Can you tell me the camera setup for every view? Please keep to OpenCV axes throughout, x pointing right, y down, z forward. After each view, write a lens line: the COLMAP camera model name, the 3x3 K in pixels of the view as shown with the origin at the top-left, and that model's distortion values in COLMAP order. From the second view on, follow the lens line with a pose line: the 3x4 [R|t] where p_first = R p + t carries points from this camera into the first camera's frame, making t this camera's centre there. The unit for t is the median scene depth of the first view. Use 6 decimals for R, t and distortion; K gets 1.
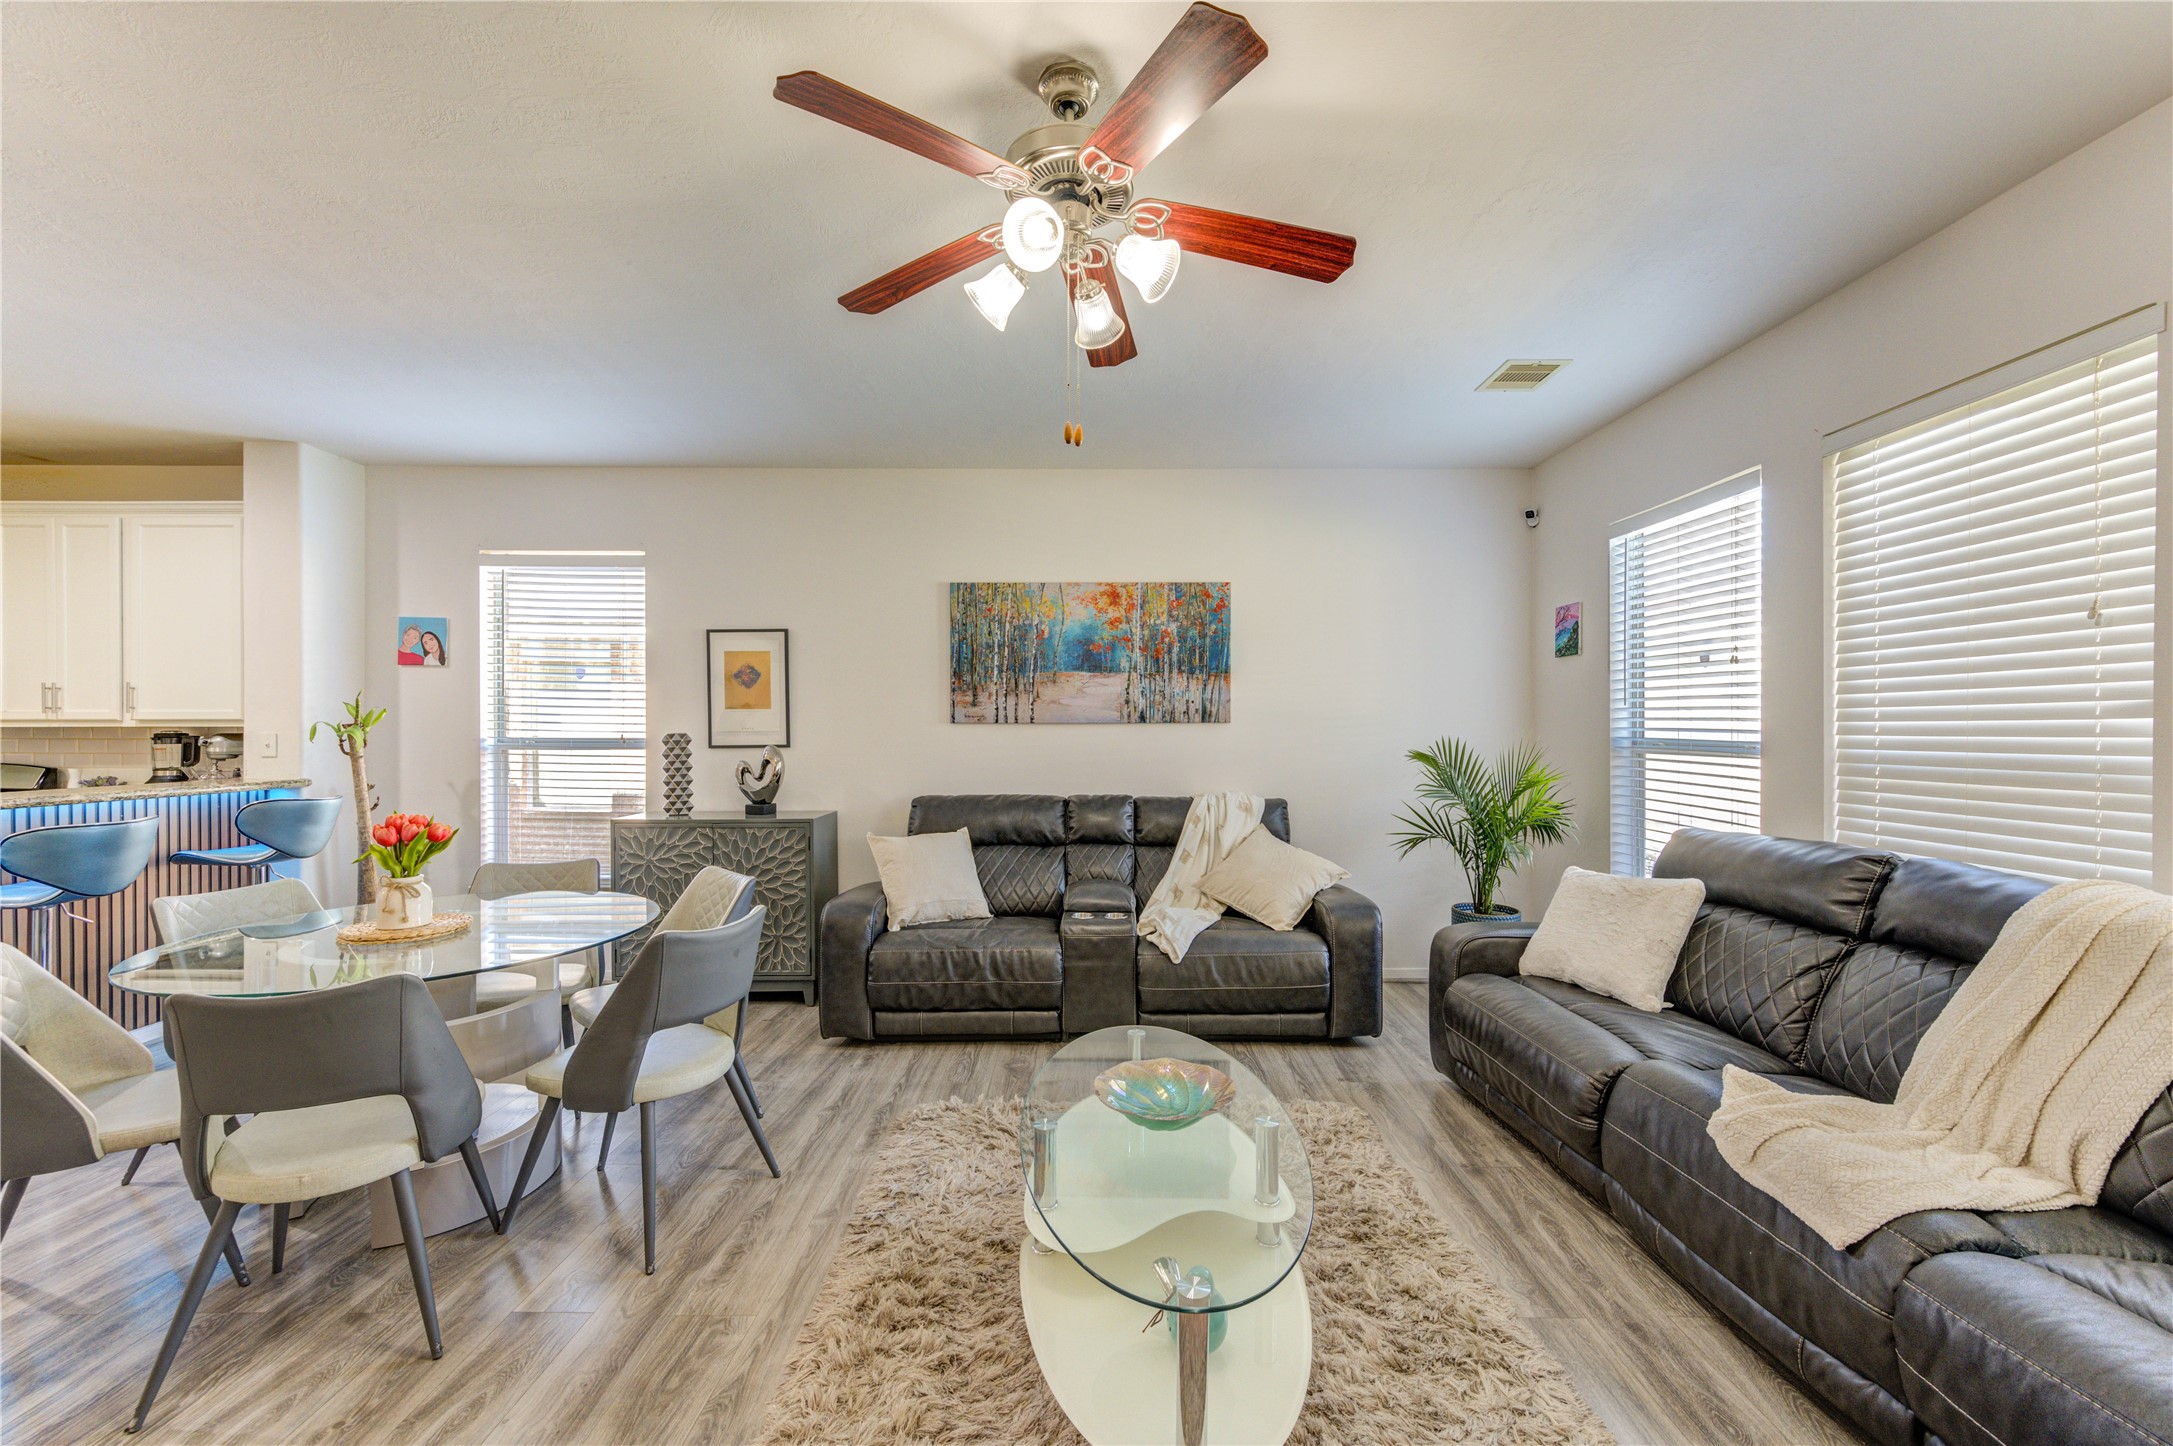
lens RADIAL K [[852.5, 0, 1093.8], [0, 852.5, 732.3], [0, 0, 1]] dist [0.000865, -0.000433]
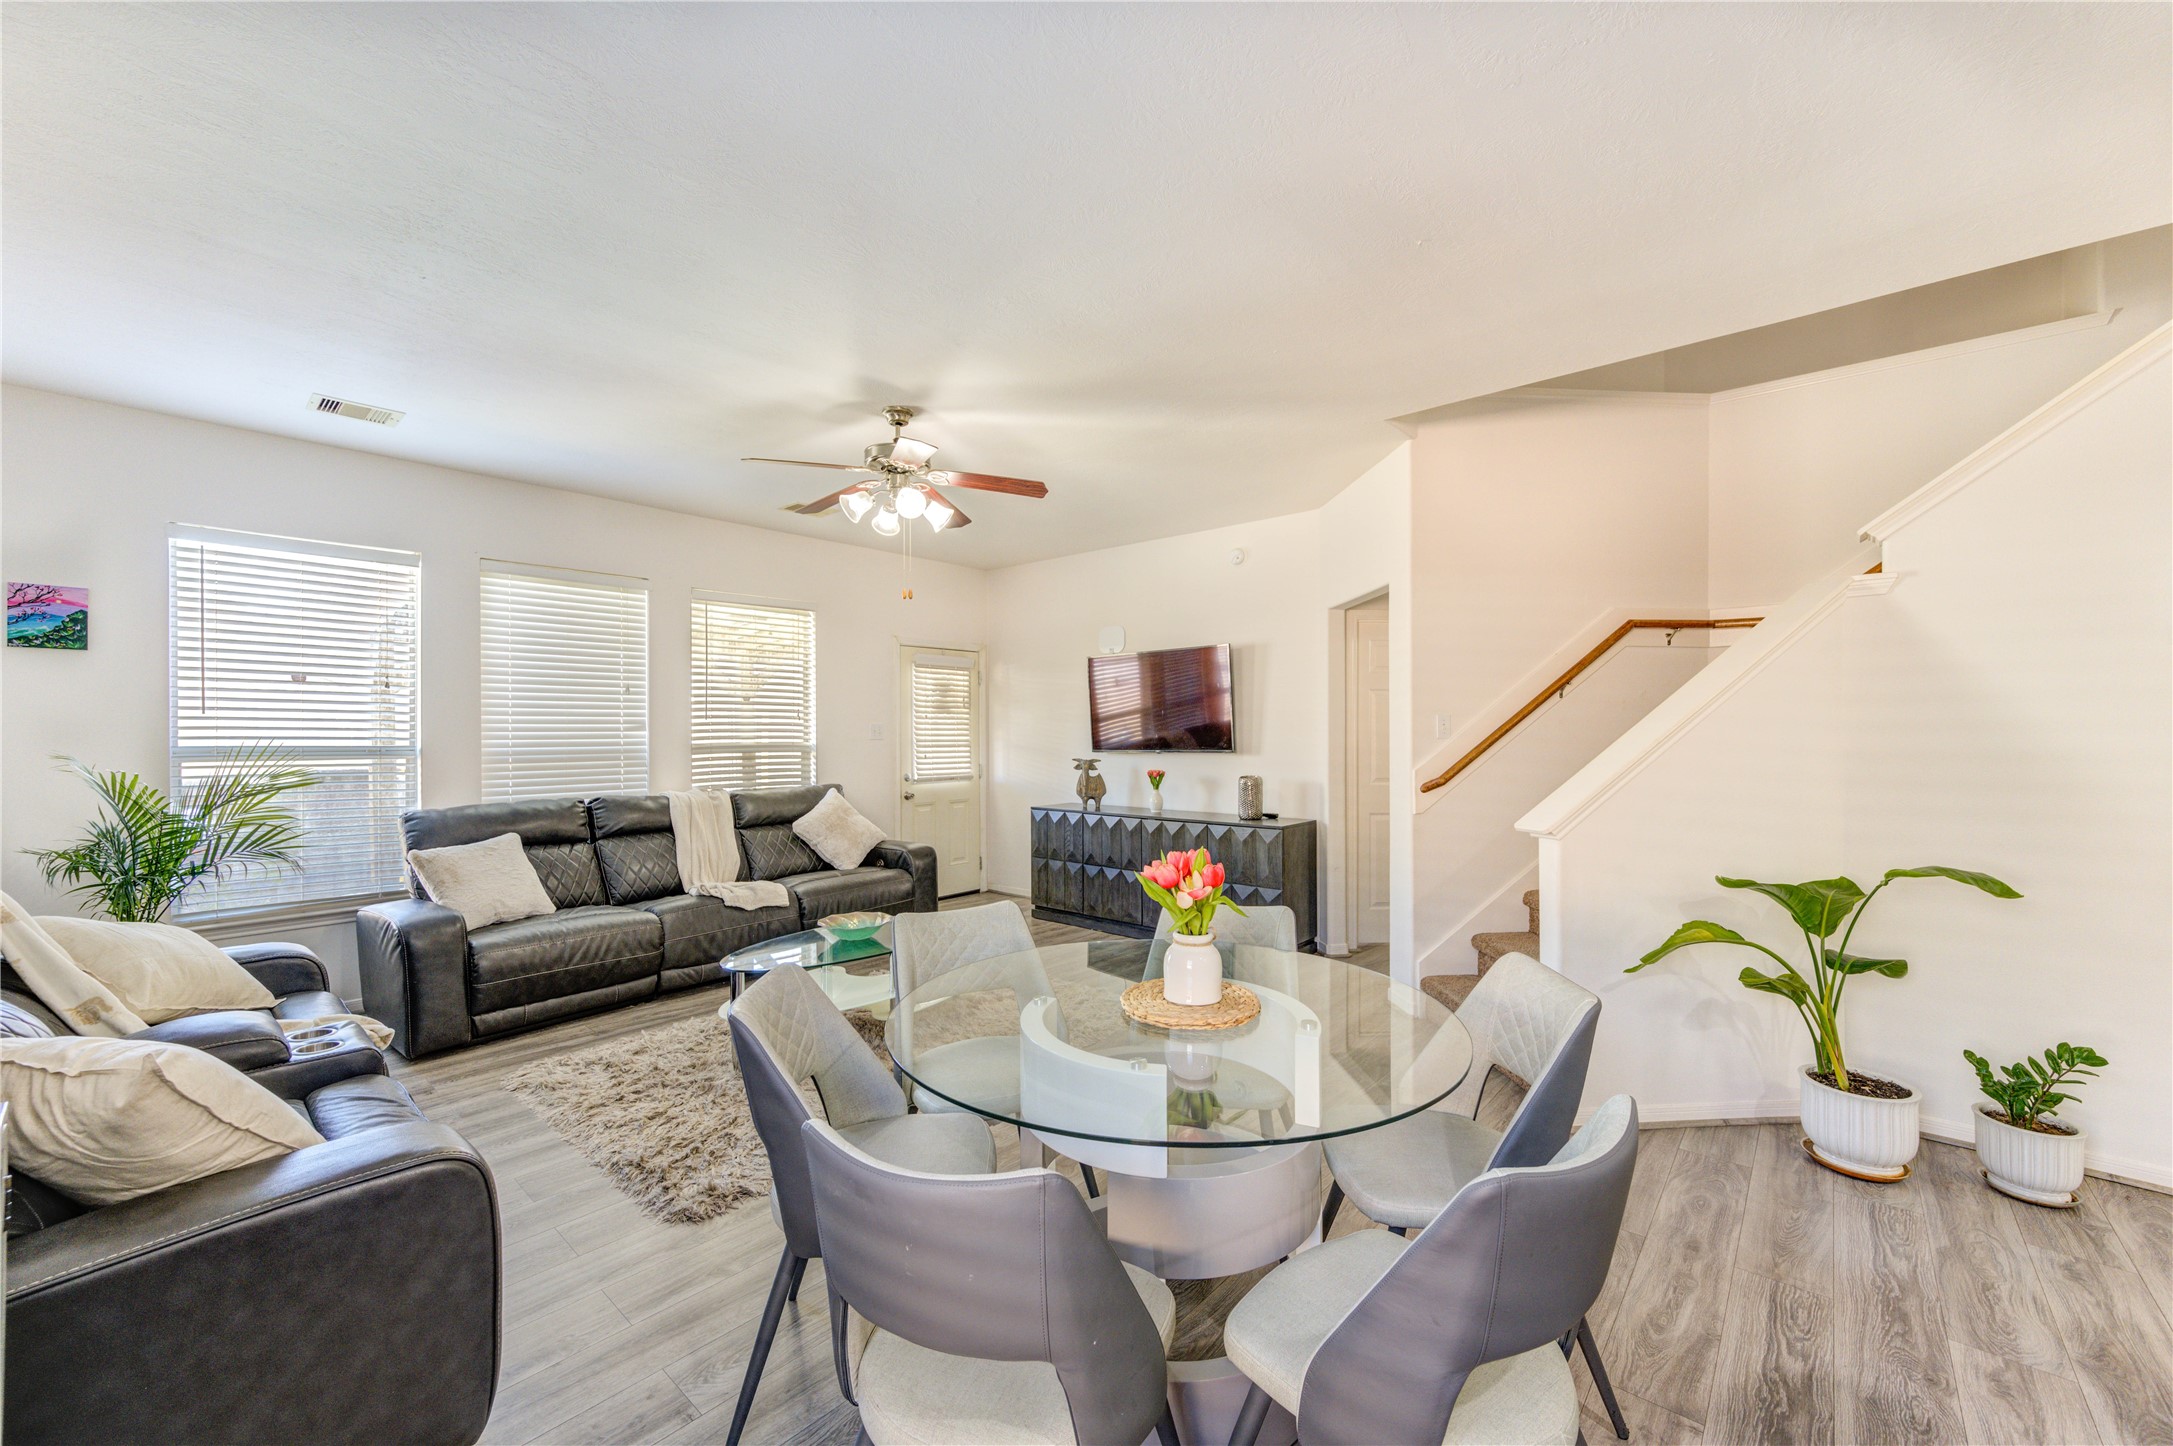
lens RADIAL K [[852.5, 0, 1093.8], [0, 852.5, 732.3], [0, 0, 1]] dist [0.000865, -0.000433]
pose [[-0.763763, -0.003776, 0.645486, -0.683689], [-0.000602, 0.999987, 0.005138, -0.013383], [-0.645496, 0.003536, -0.763755, 0.917760]]
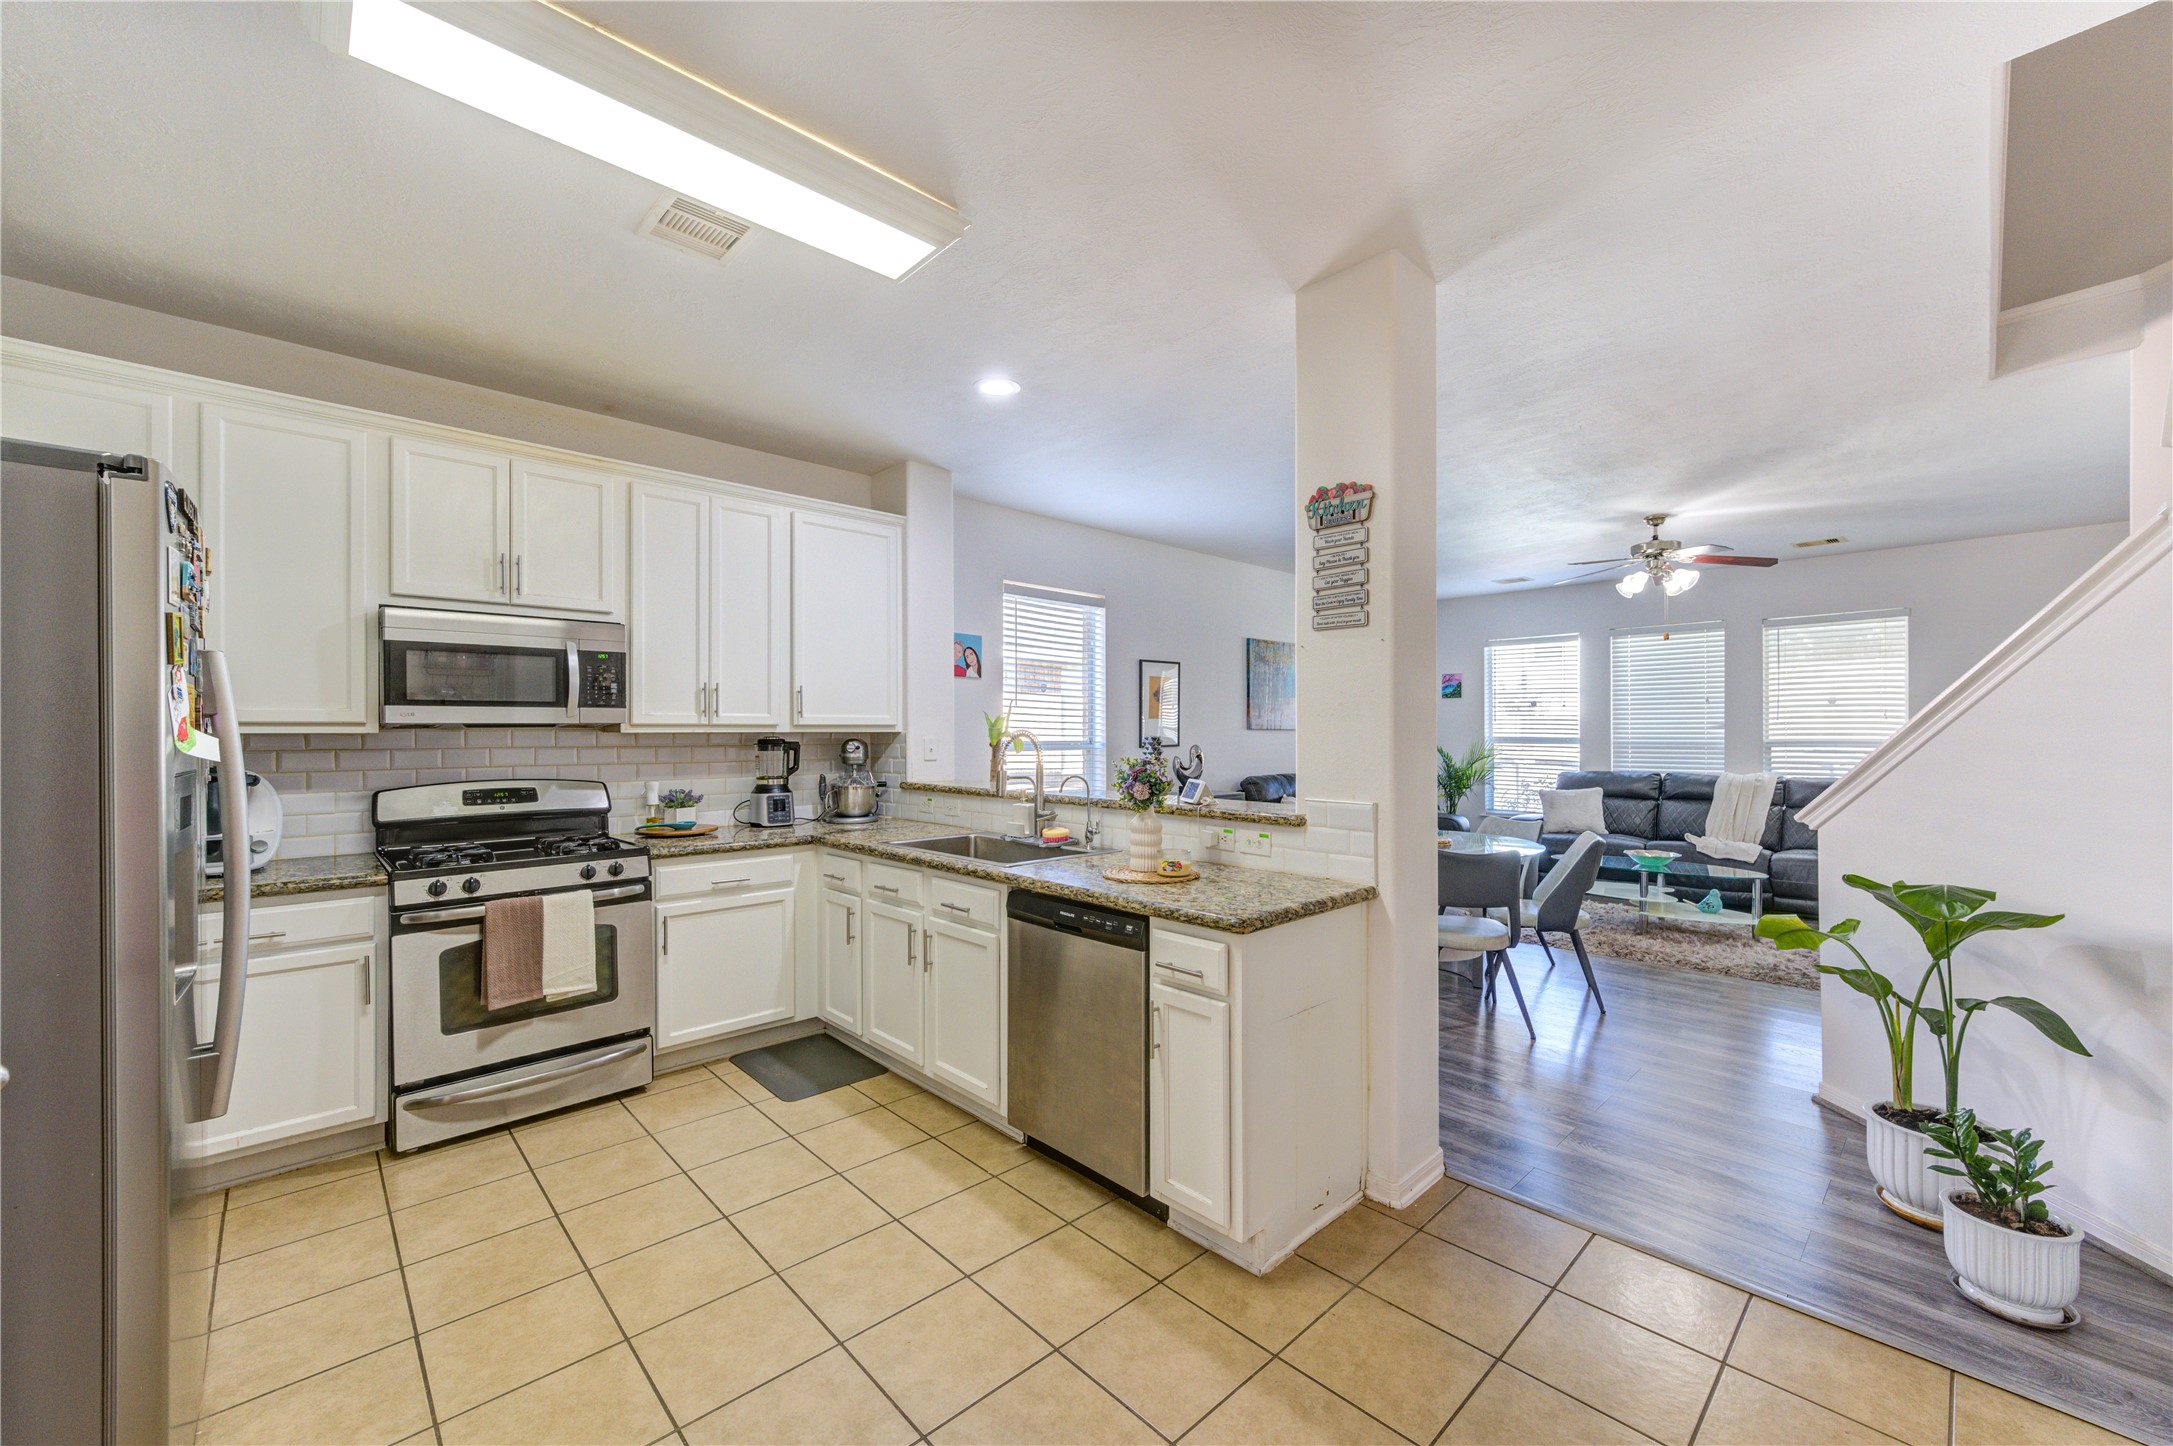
lens RADIAL K [[852.5, 0, 1093.8], [0, 852.5, 732.3], [0, 0, 1]] dist [0.000865, -0.000433]
pose [[0.724946, -0.000795, 0.688805, -1.432580], [0.004531, 0.999983, -0.003614, -0.001435], [-0.688791, 0.005740, 0.724938, 0.079873]]
